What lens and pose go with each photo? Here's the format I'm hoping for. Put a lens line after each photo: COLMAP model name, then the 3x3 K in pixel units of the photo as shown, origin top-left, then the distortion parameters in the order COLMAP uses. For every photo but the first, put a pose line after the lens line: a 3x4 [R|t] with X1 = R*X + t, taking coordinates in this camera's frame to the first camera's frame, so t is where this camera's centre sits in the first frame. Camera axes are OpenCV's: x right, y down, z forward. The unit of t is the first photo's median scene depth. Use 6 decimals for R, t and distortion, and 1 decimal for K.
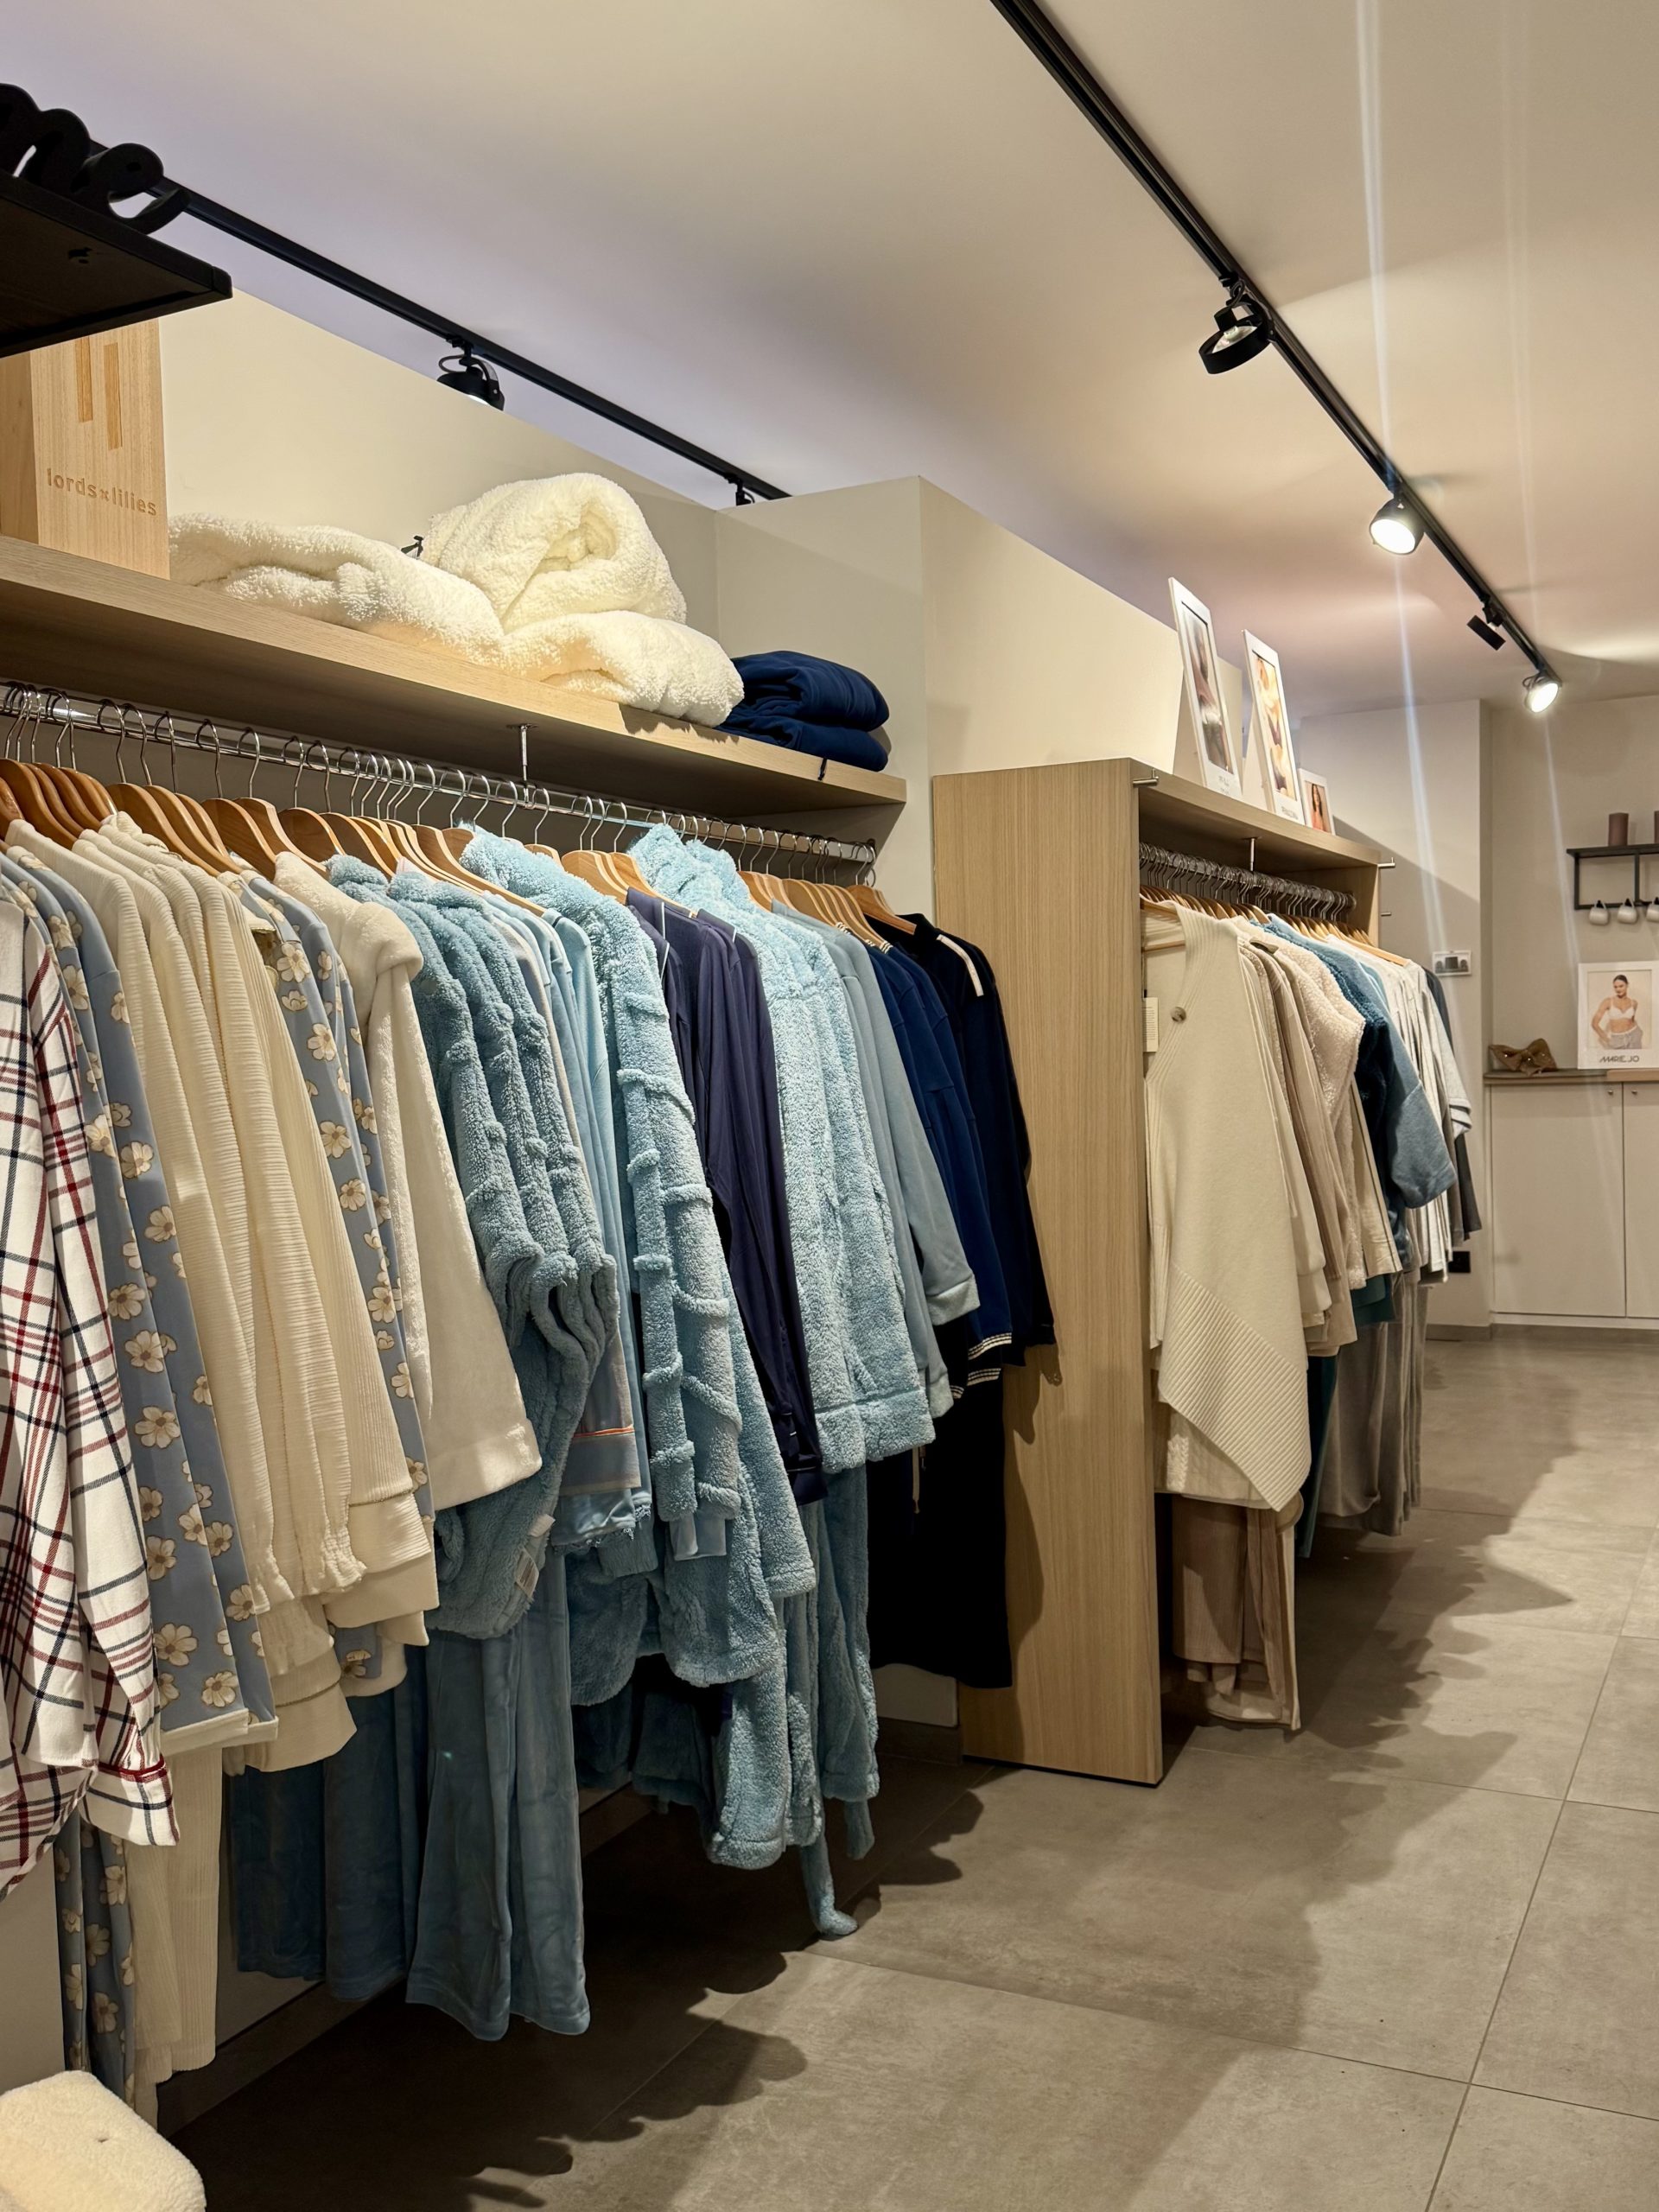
lens RADIAL K [[1899.6, 0, 907.8], [0, 1899.6, 1147.8], [0, 0, 1]] dist [0.138842, -0.301208]
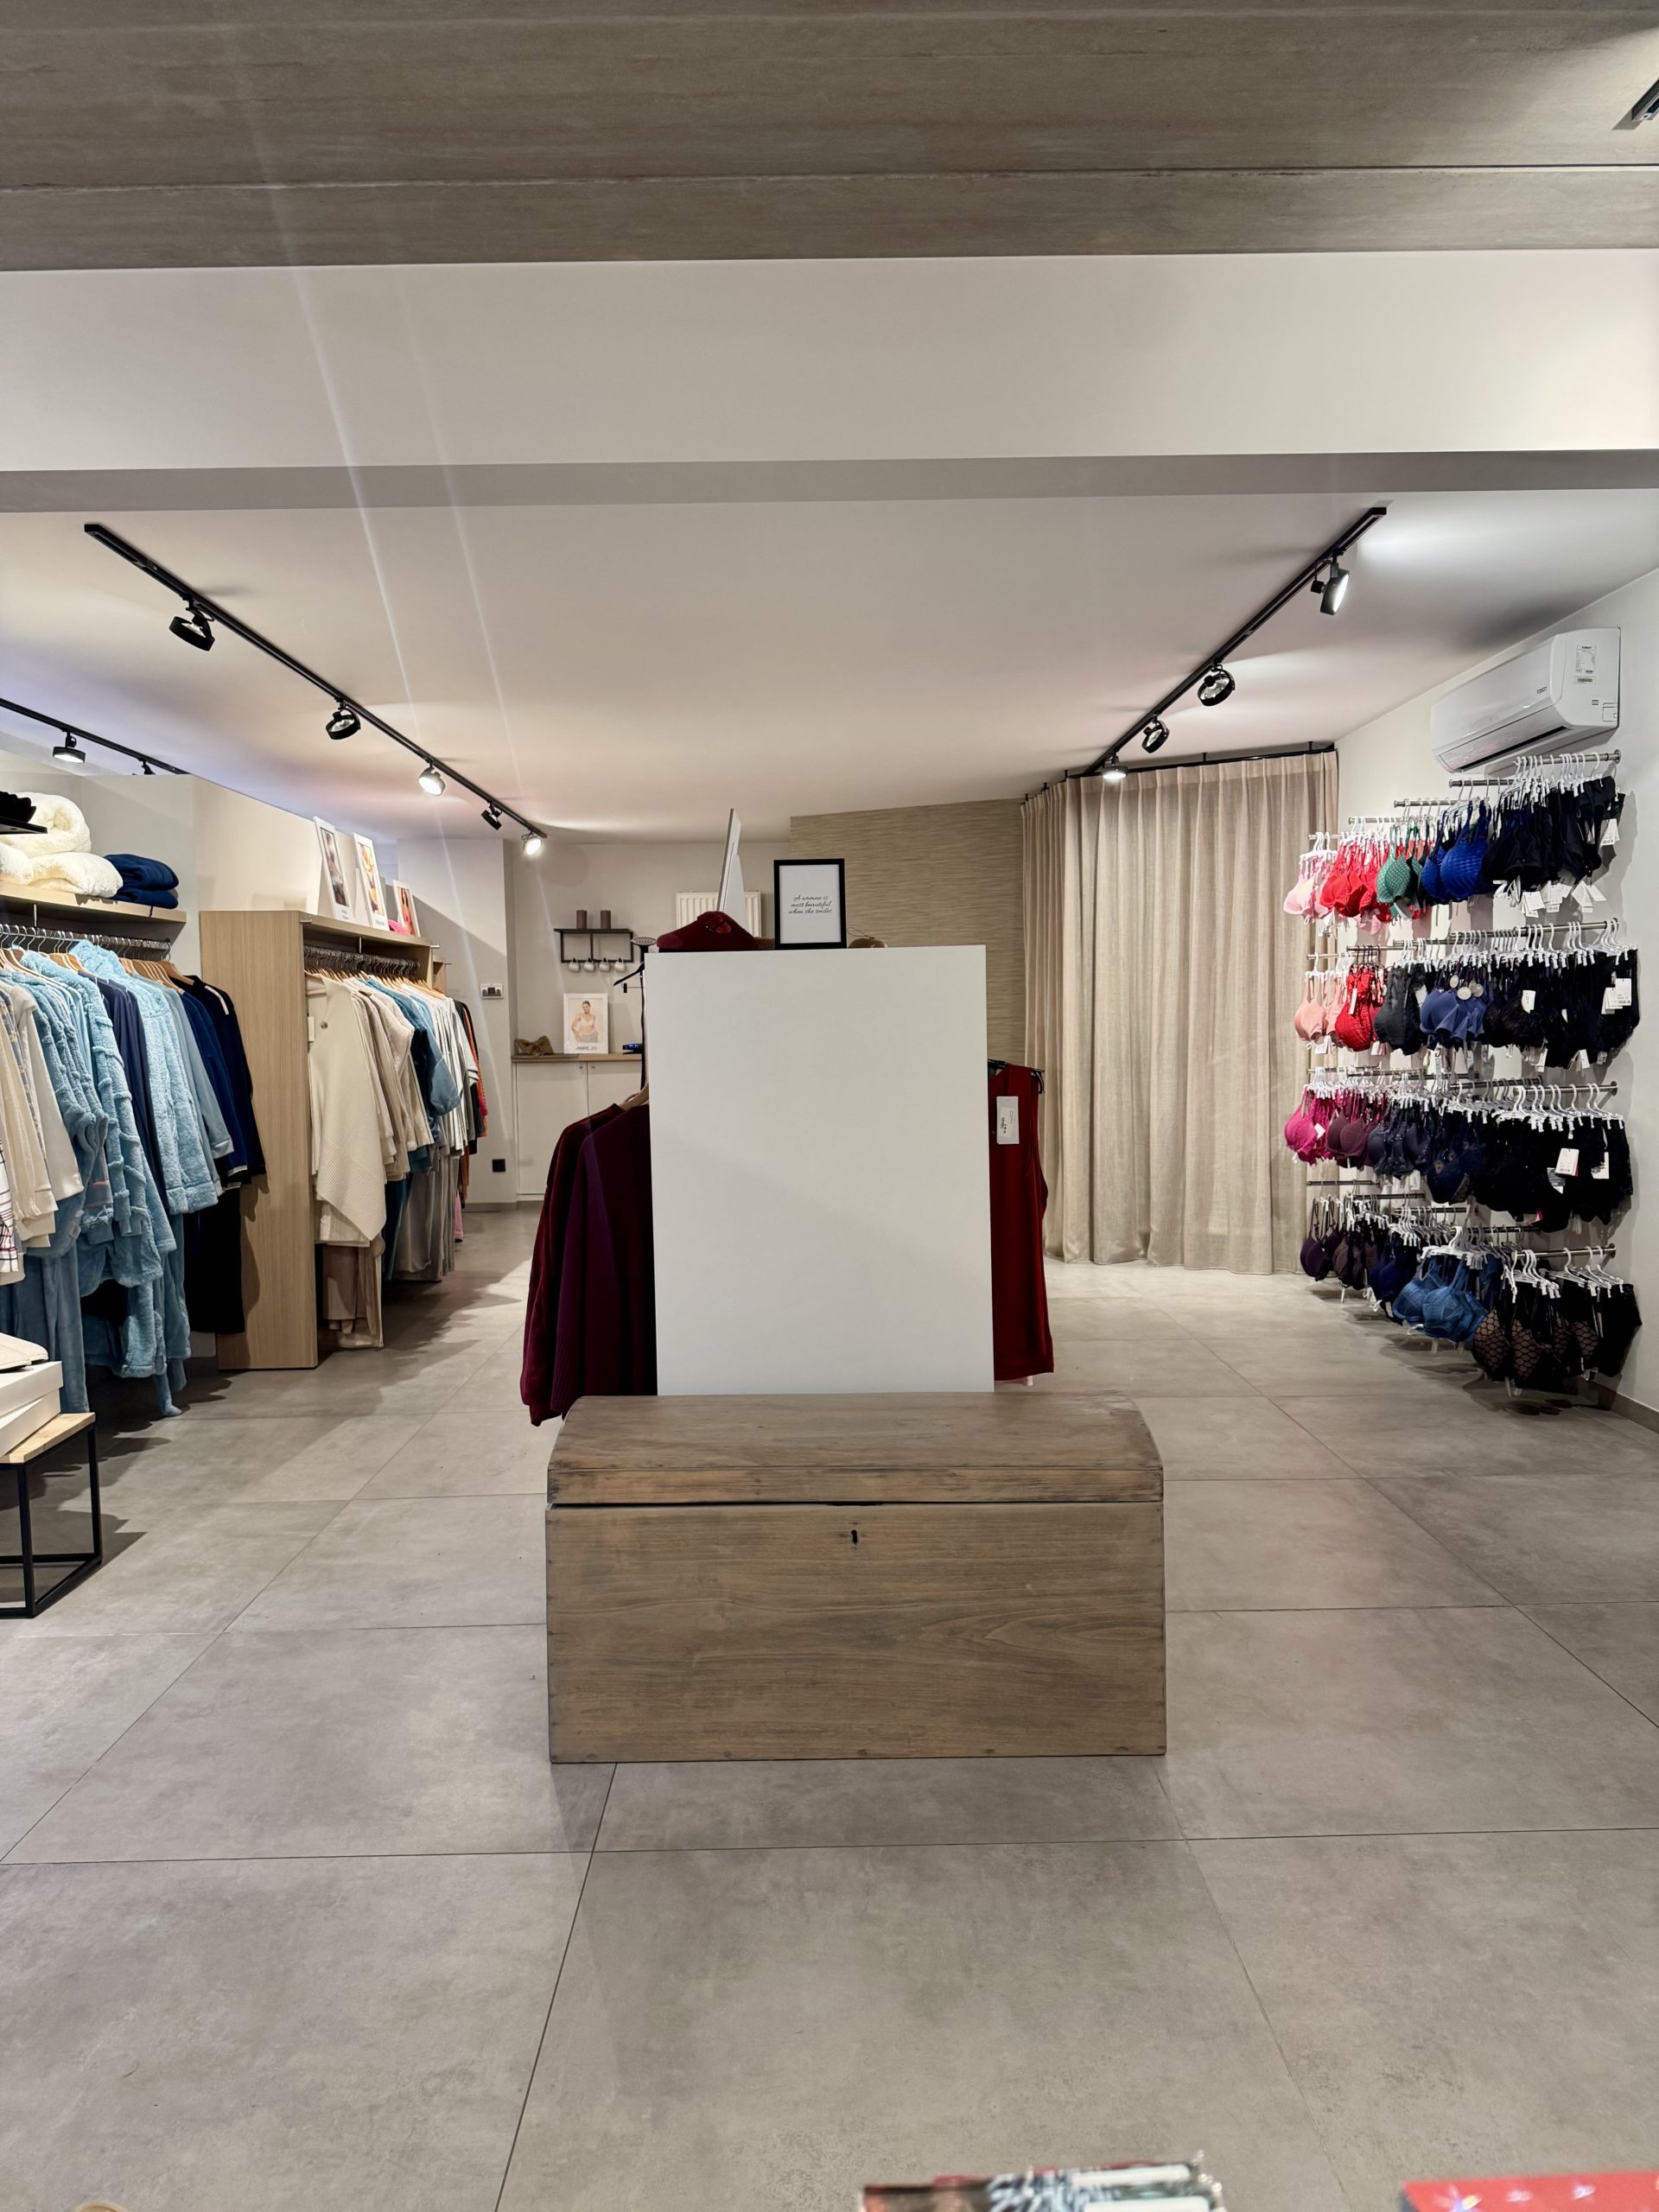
lens RADIAL K [[1559.8, 0, 829.5], [0, 1559.8, 1106.0], [0, 0, 1]] dist [0.199652, -0.441801]
pose [[0.900501, -0.009221, 0.434756, -0.161116], [0.013112, 0.999896, -0.005950, 0.053580], [-0.434656, 0.011059, 0.900529, -1.128261]]
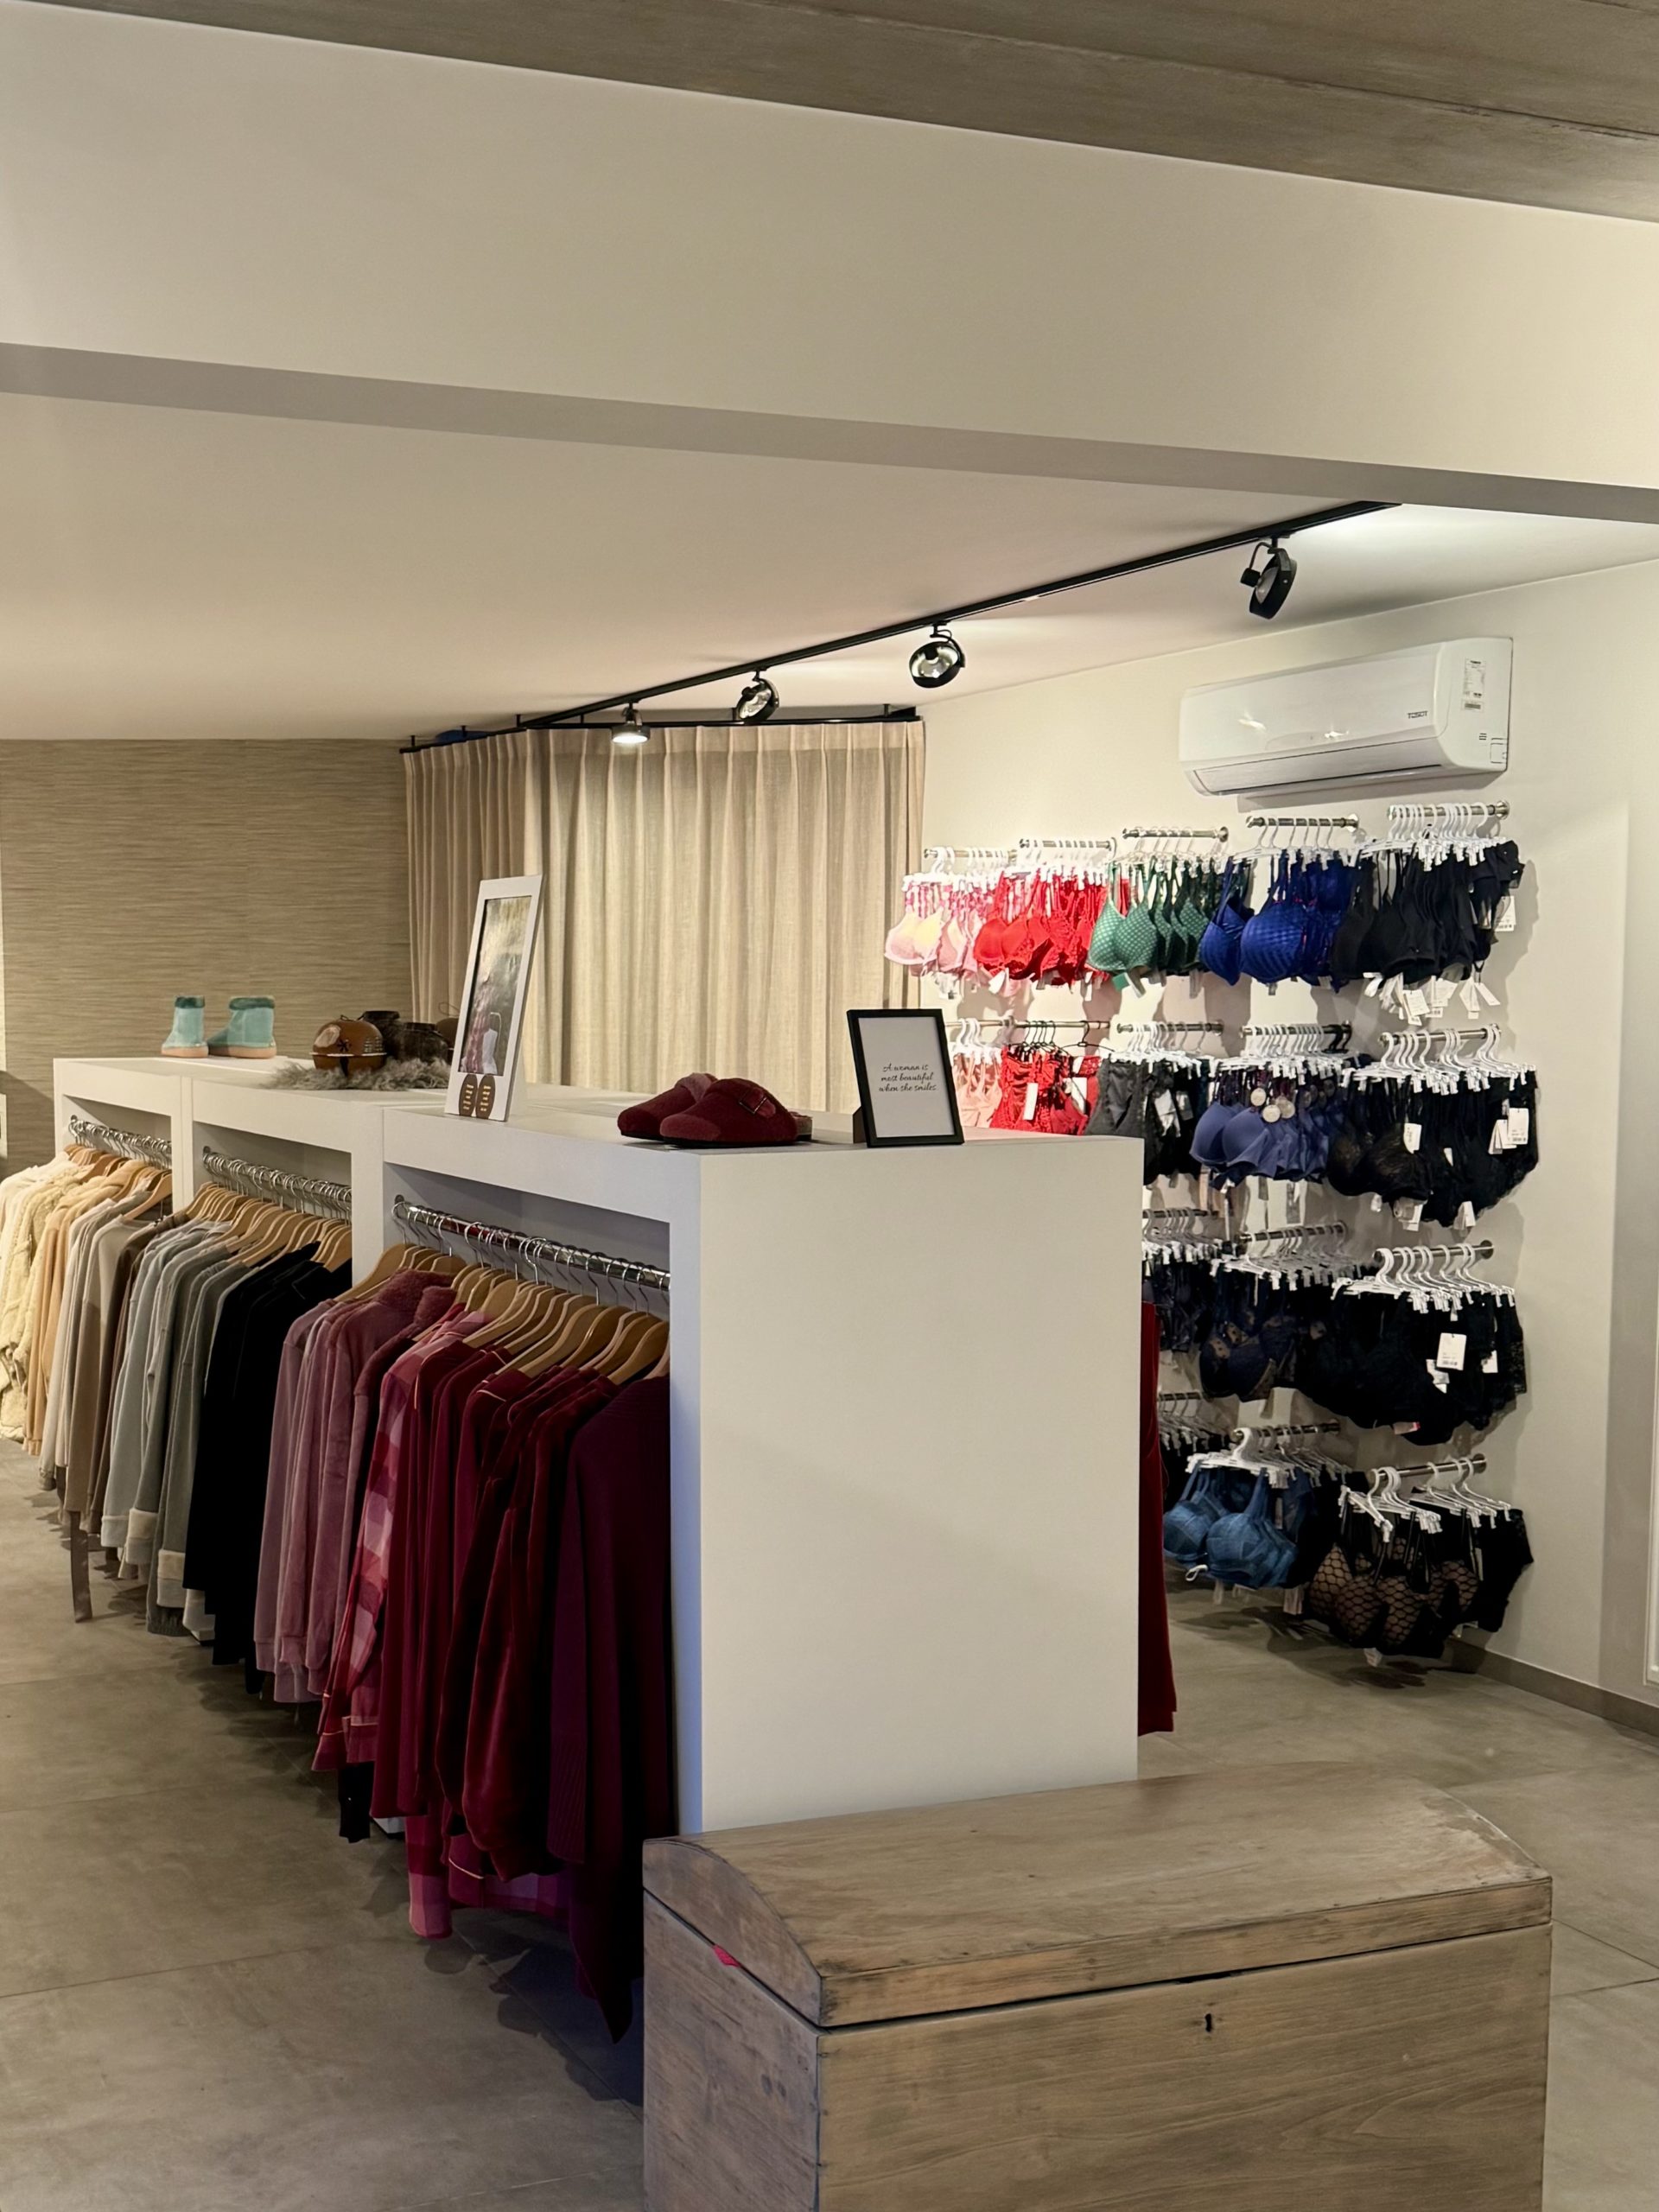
lens RADIAL K [[2558.8, 0, 510.8], [0, 2558.8, 1218.6], [0, 0, 1]] dist [0.152417, -0.338417]
pose [[0.684990, -0.038989, 0.727508, -0.785430], [0.018865, 0.999181, 0.035786, -0.092680], [-0.728308, -0.010789, 0.685165, -0.788261]]
